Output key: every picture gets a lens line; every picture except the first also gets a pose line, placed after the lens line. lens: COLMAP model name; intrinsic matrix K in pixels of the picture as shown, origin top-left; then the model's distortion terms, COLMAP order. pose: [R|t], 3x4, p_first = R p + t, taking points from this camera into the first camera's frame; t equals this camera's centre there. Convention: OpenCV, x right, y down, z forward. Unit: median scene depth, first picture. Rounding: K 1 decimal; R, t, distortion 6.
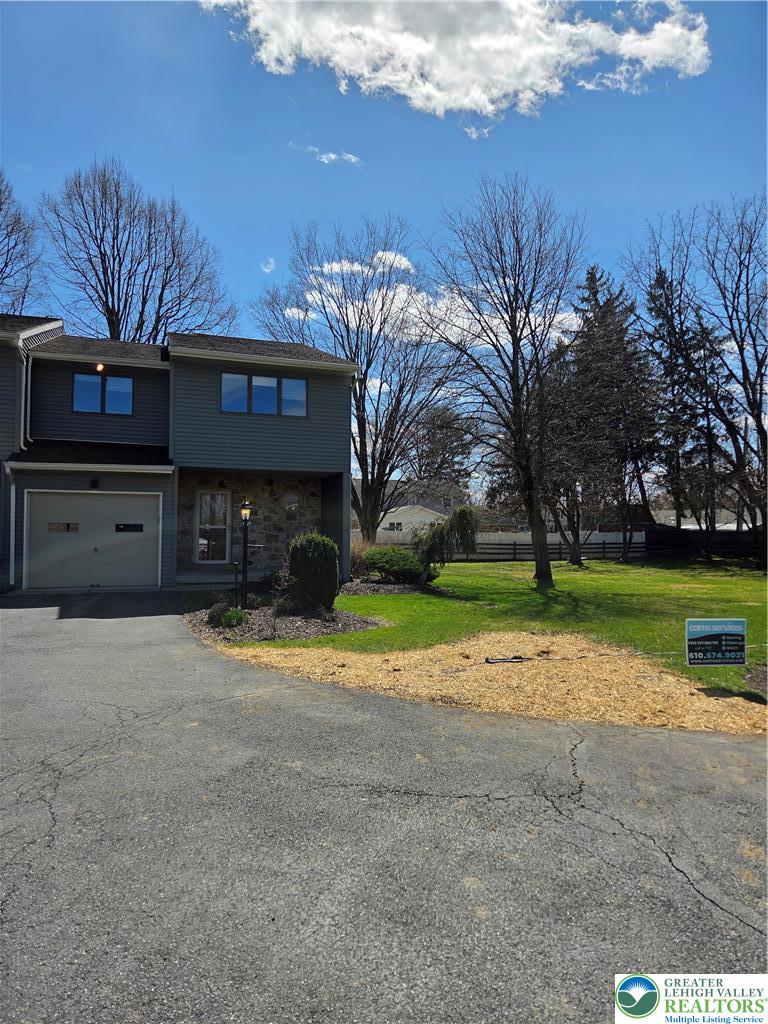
lens RADIAL K [[685.1, 0, 385.5], [0, 685.1, 510.5], [0, 0, 1]] dist [0.063386, -0.041246]
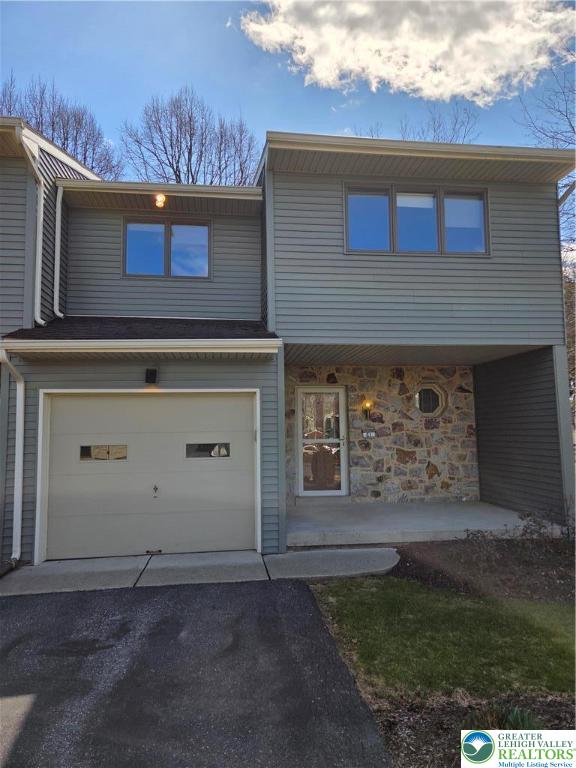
lens RADIAL K [[513.9, 0, 288.4], [0, 513.9, 380.8], [0, 0, 1]] dist [0.063386, -0.041246]
pose [[0.980749, -0.040199, -0.191091, -0.185561], [0.027414, 0.997234, -0.069087, -0.001526], [0.193340, 0.062518, 0.979138, 0.495488]]
